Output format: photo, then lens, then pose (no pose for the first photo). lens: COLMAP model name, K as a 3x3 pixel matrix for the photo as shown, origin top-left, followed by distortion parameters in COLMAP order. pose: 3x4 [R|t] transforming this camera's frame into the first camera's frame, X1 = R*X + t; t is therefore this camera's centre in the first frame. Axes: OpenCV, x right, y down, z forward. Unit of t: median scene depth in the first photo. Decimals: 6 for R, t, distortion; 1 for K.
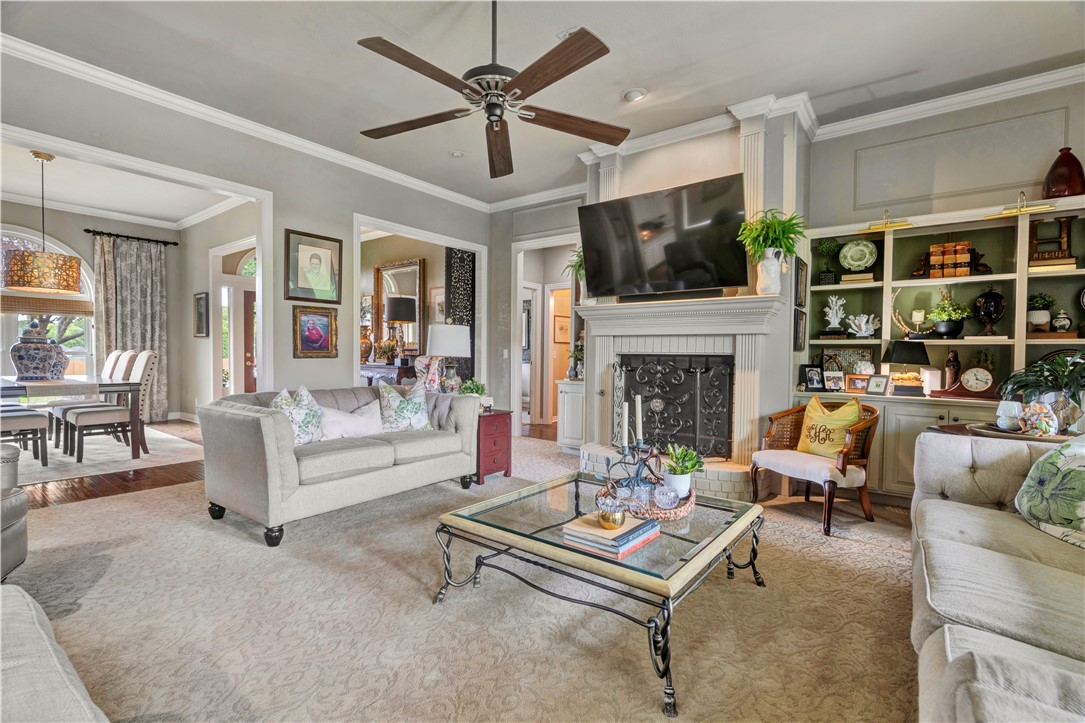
lens RADIAL K [[493.4, 0, 545.5], [0, 493.4, 363.7], [0, 0, 1]] dist [-0.000725, 0.000374]
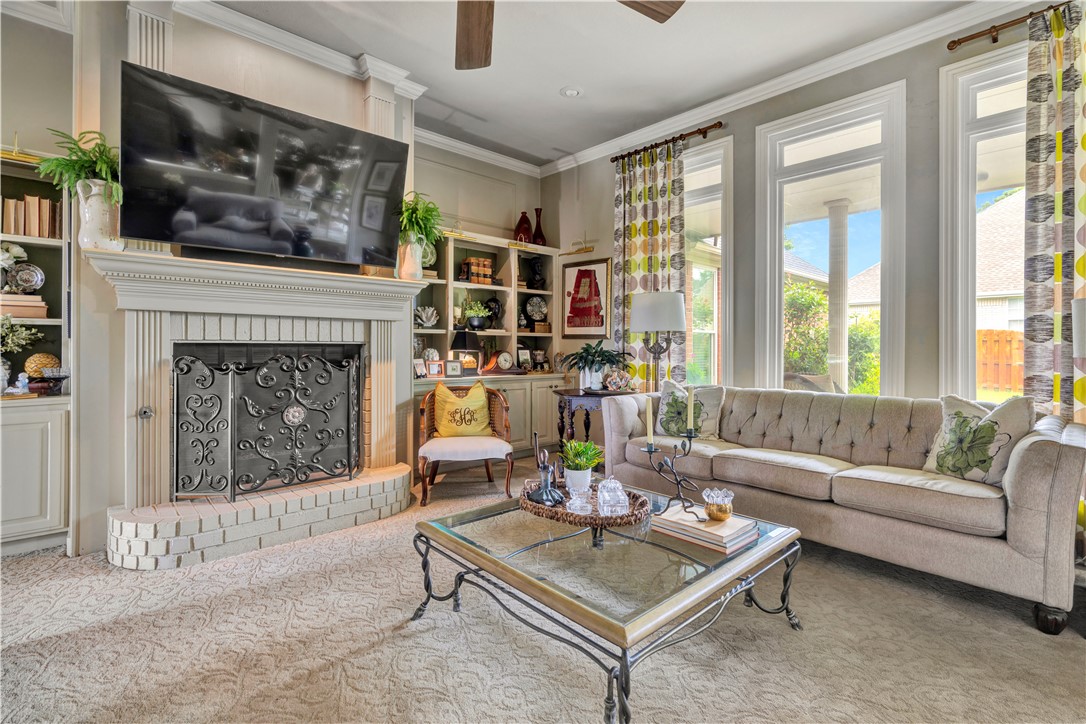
lens RADIAL K [[493.8, 0, 542.6], [0, 493.8, 340.0], [0, 0, 1]] dist [-0.000725, 0.000374]
pose [[0.169232, -0.001543, 0.985575, -0.436783], [0.015691, 0.999876, -0.001129, -0.019500], [-0.985451, 0.015655, 0.169235, 0.581110]]
